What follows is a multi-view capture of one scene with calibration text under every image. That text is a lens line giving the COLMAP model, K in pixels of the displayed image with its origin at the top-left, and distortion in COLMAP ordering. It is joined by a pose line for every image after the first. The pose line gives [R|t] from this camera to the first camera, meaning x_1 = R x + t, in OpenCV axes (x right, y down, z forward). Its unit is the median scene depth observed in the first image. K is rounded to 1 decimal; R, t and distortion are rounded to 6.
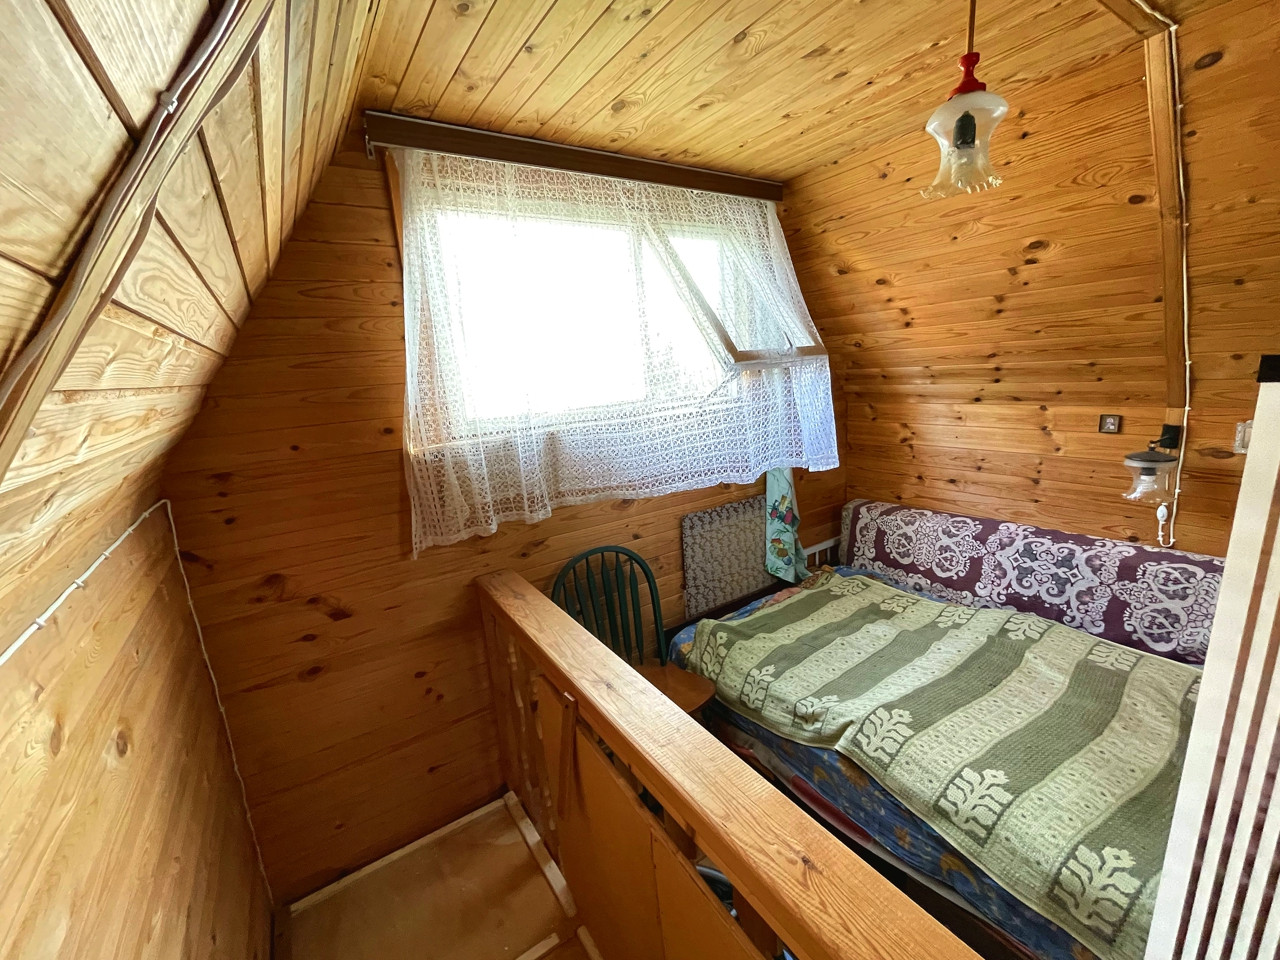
lens RADIAL K [[523.9, 0, 637.0], [0, 523.9, 477.4], [0, 0, 1]] dist [0.000682, 0.000379]
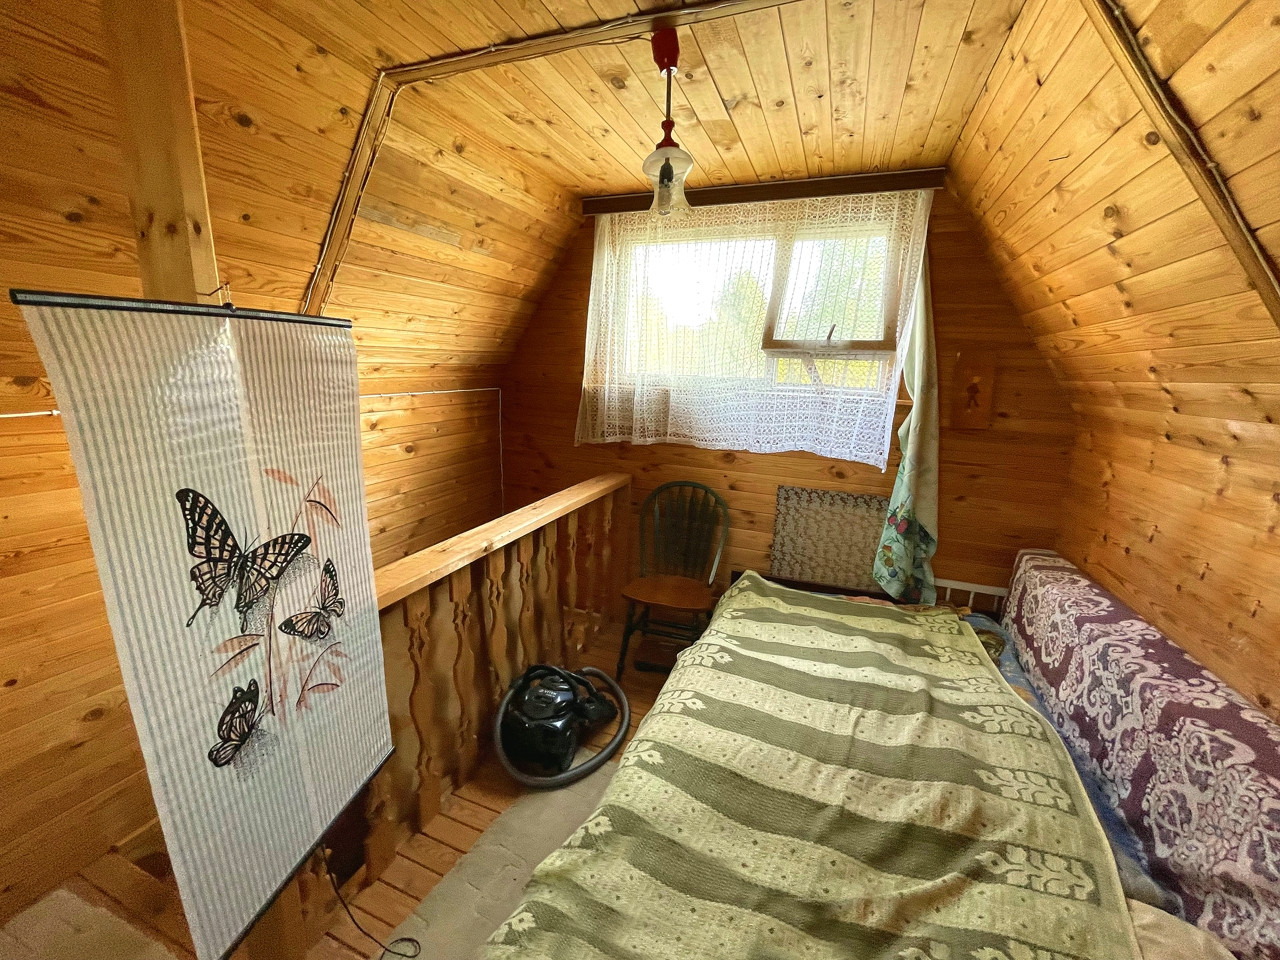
lens RADIAL K [[510.3, 0, 659.2], [0, 510.3, 478.3], [0, 0, 1]] dist [0.000235, 0.000072]
pose [[0.591162, 0.254402, -0.765380, 0.871833], [-0.241465, 0.961252, 0.133005, -0.029685], [0.769560, 0.106185, 0.629684, 0.105884]]
